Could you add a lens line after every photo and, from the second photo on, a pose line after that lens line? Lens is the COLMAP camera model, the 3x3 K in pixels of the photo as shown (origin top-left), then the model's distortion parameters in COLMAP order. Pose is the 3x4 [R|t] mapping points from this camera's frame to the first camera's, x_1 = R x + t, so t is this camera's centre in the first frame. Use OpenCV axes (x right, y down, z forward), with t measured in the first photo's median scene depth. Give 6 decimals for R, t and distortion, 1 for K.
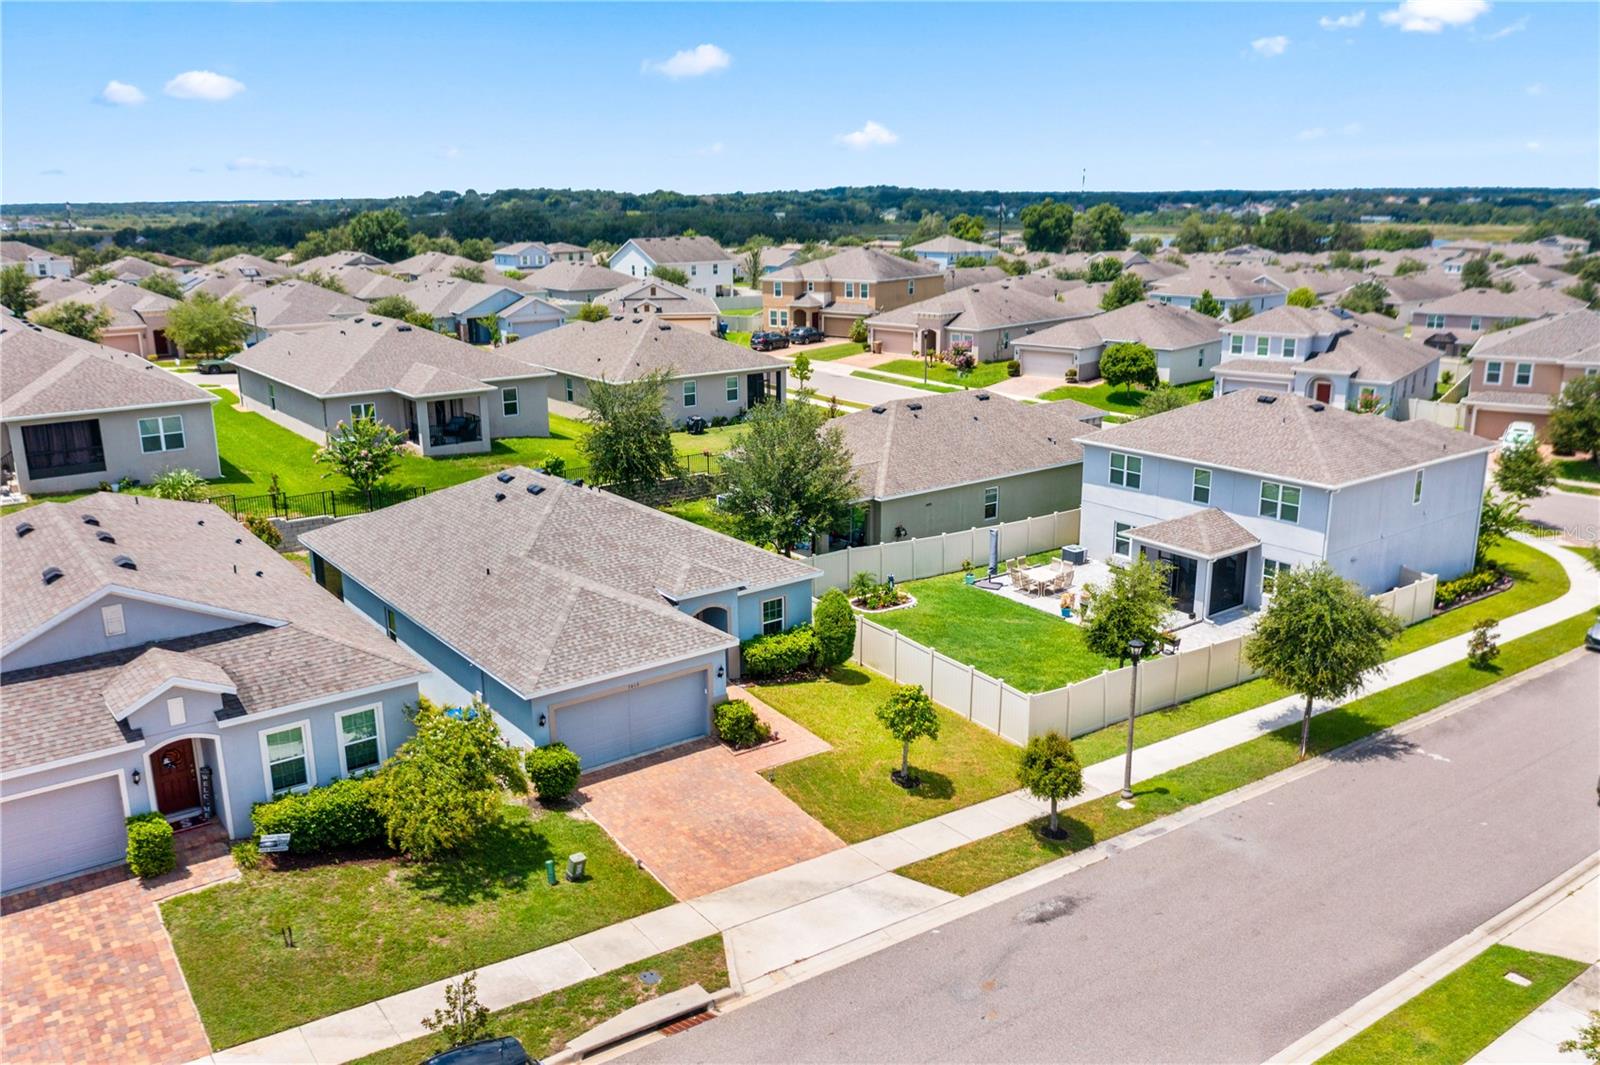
lens RADIAL K [[1270.4, 0, 798.3], [0, 1270.4, 533.5], [0, 0, 1]] dist [-0.022754, 0.006552]
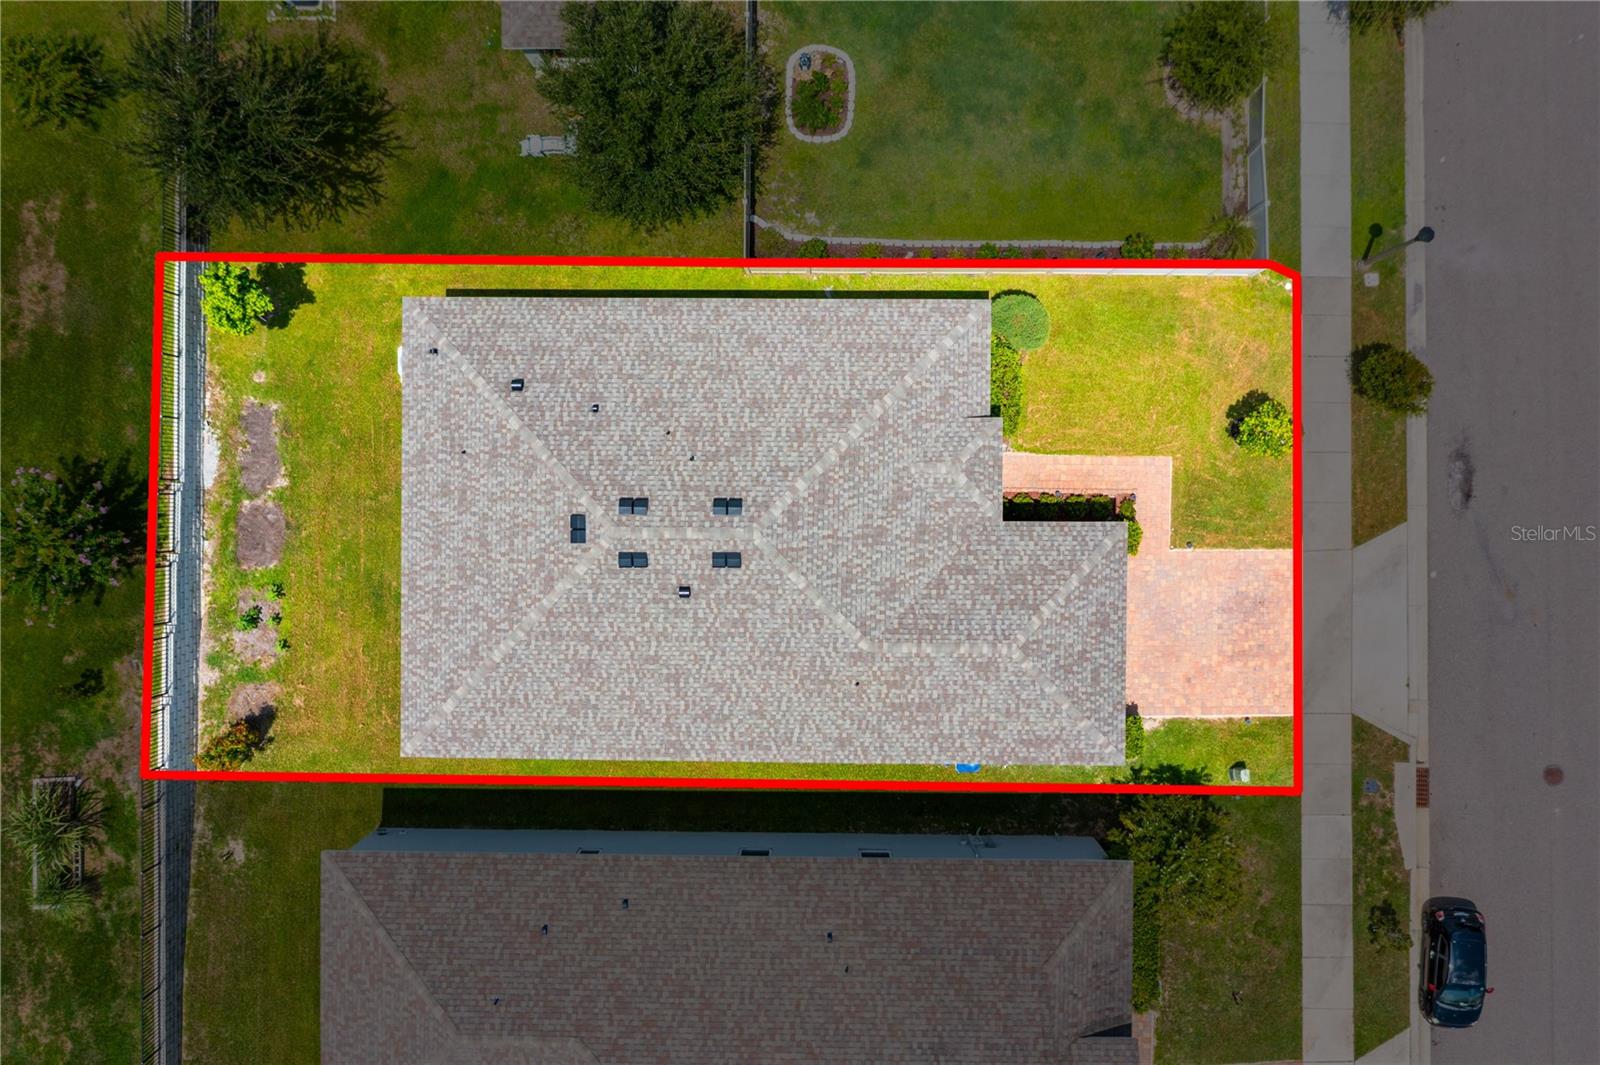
lens RADIAL K [[1270.4, 0, 800.6], [0, 1270.4, 532.6], [0, 0, 1]] dist [-0.022754, 0.006552]
pose [[0.607852, -0.793873, -0.016781, -0.213353], [0.224703, 0.151704, 0.962546, -1.002284], [-0.761593, -0.588856, 0.270600, 1.057584]]
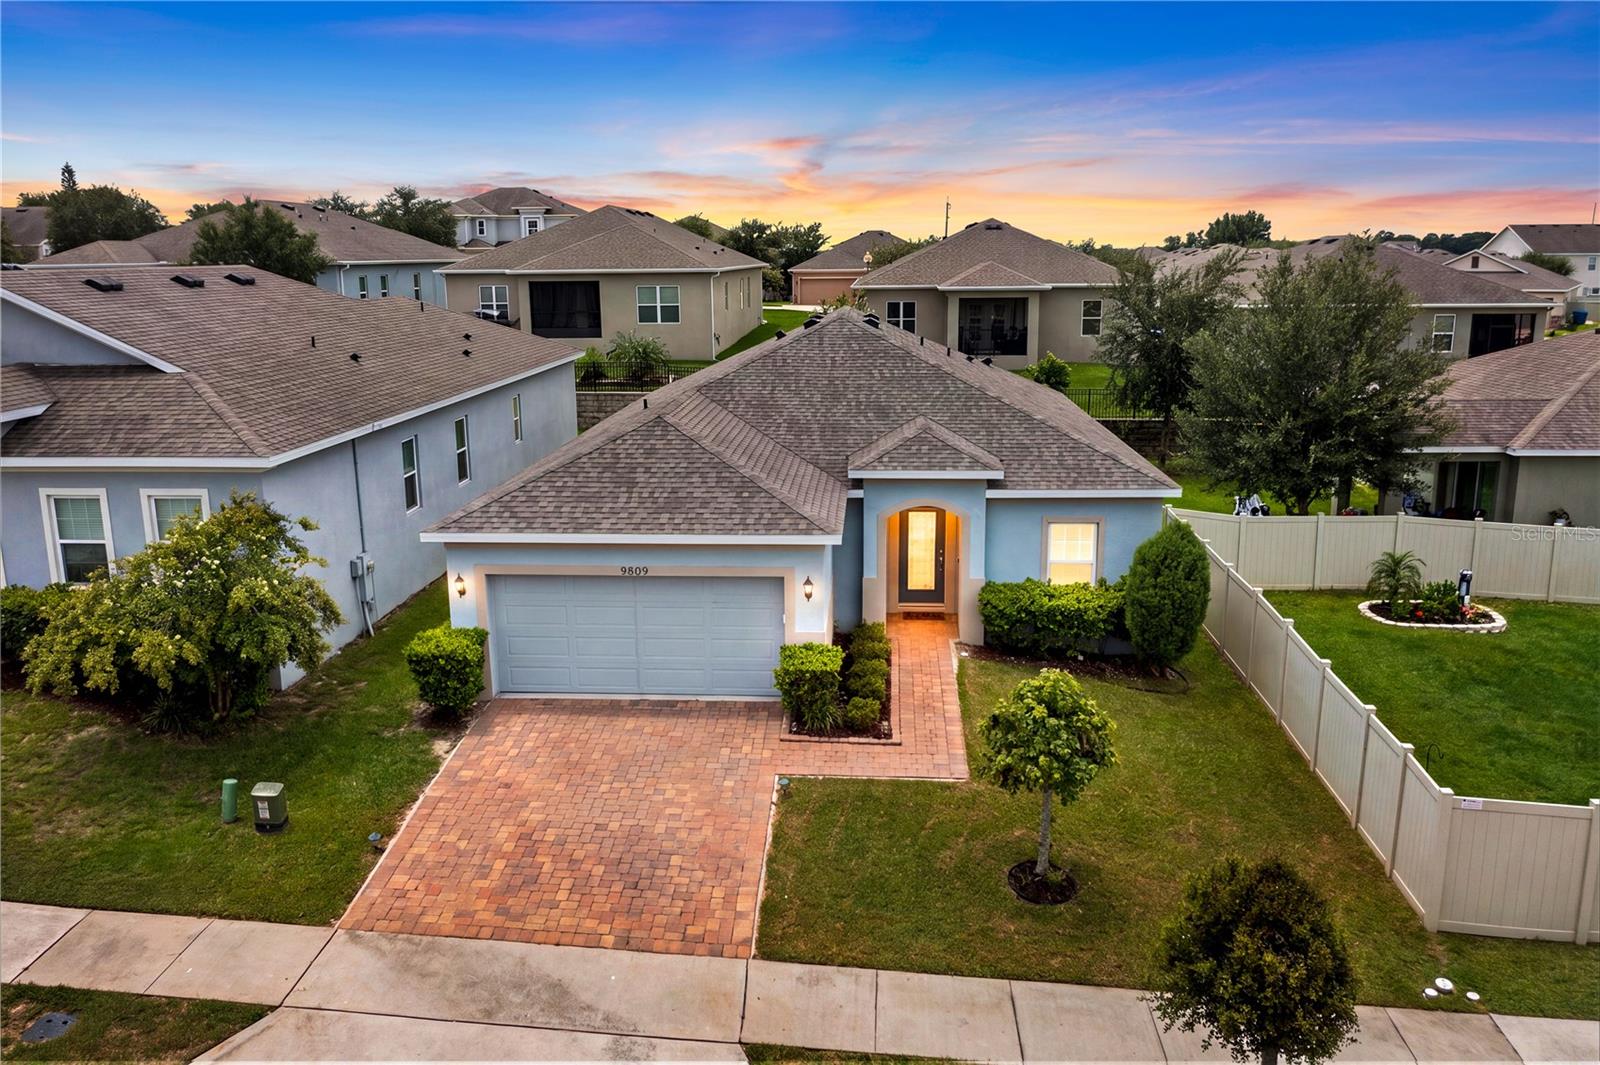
lens RADIAL K [[1270.4, 0, 805.5], [0, 1270.4, 538.5], [0, 0, 1]] dist [-0.022754, 0.006552]
pose [[0.761689, 0.143730, -0.631800, 0.320561], [-0.166582, 0.985749, 0.023422, 0.086774], [0.626163, 0.087406, 0.774777, 0.657263]]
